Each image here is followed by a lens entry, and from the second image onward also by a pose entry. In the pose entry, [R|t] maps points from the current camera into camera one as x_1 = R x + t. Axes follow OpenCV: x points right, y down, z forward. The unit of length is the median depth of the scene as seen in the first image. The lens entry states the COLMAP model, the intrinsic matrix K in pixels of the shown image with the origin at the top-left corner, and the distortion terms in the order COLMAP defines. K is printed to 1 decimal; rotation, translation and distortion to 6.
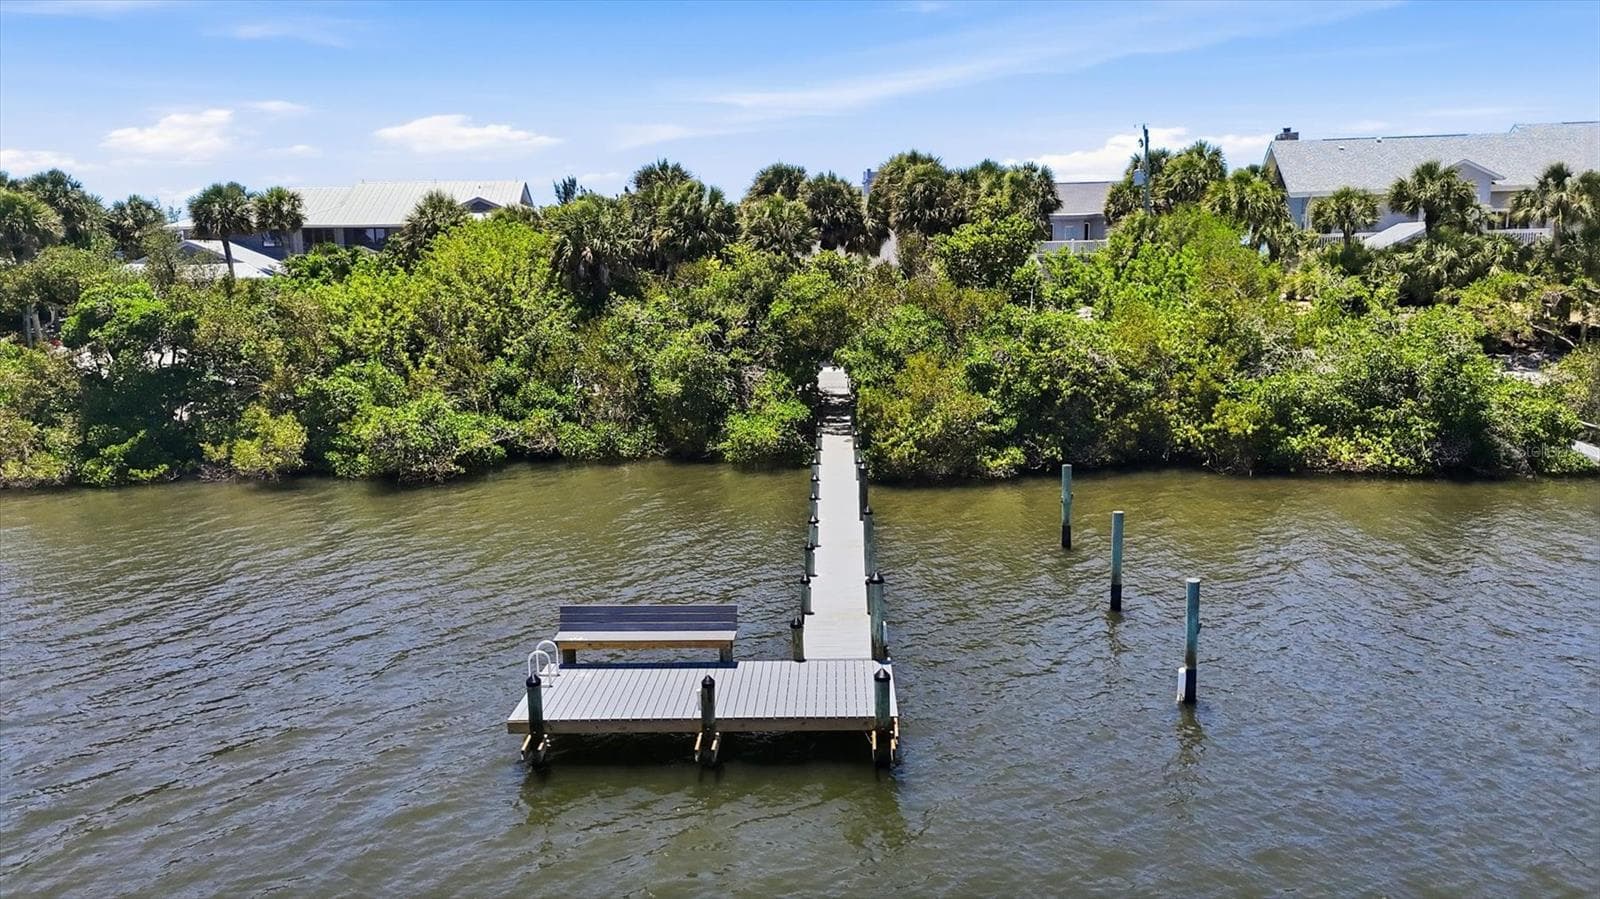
lens RADIAL K [[1164.0, 0, 800.0], [0, 1164.0, 449.5], [0, 0, 1]] dist [0.054126, -0.001291]
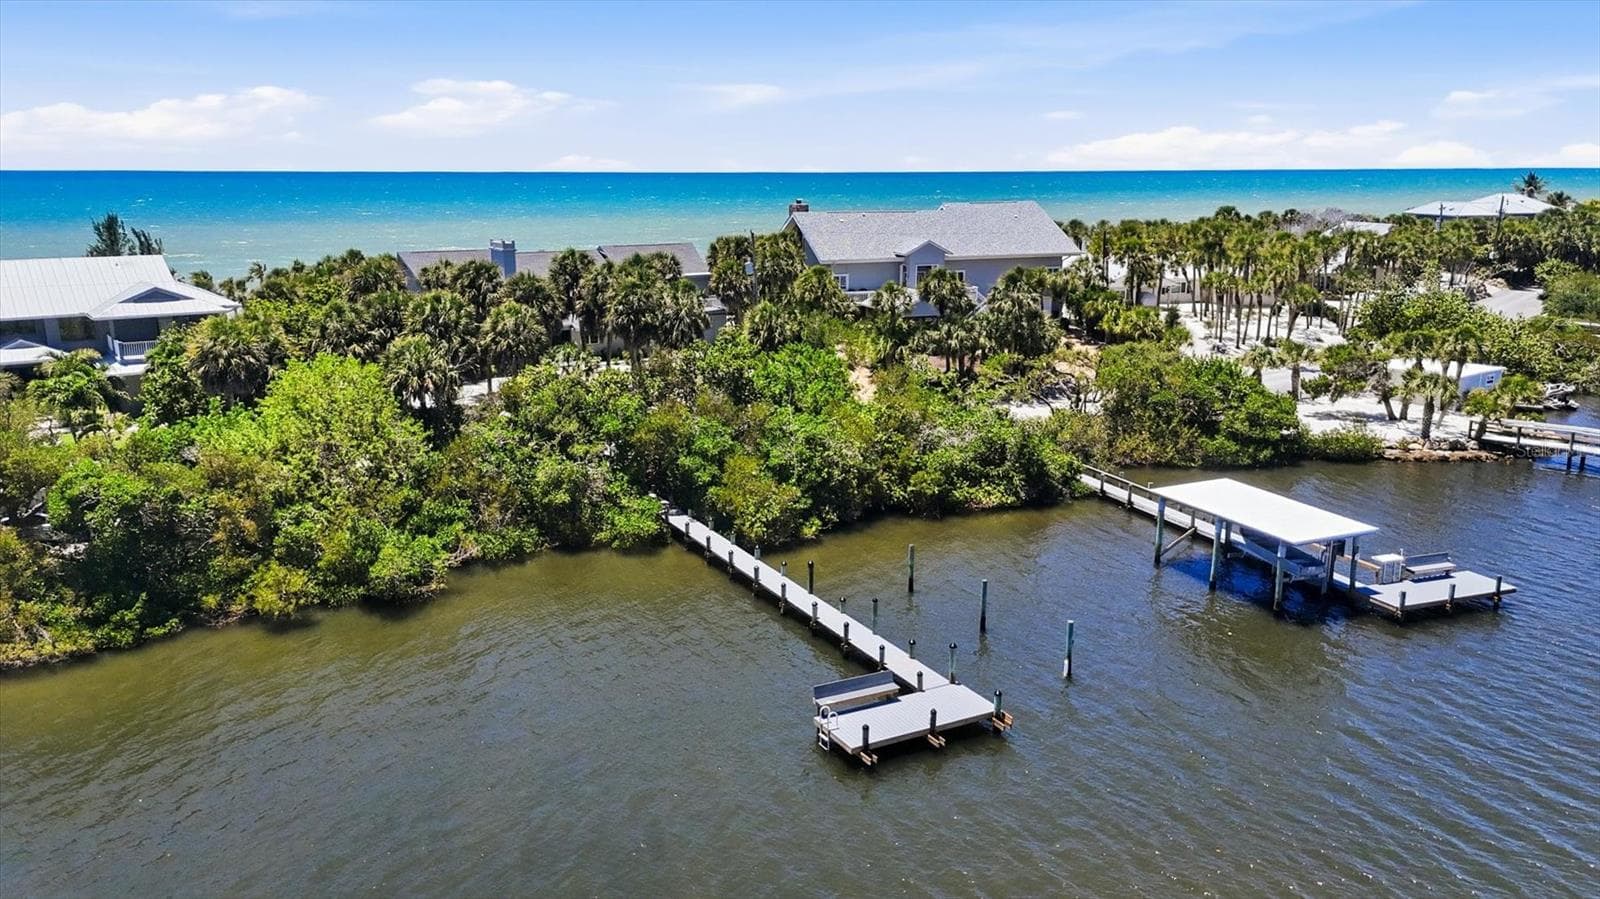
lens RADIAL K [[1164.0, 0, 800.0], [0, 1164.0, 449.5], [0, 0, 1]] dist [0.054126, -0.001291]
pose [[0.873261, -0.089473, 0.478968, -0.535983], [0.070711, 0.995861, 0.057111, -0.174868], [-0.482095, -0.016005, 0.875972, -0.309562]]
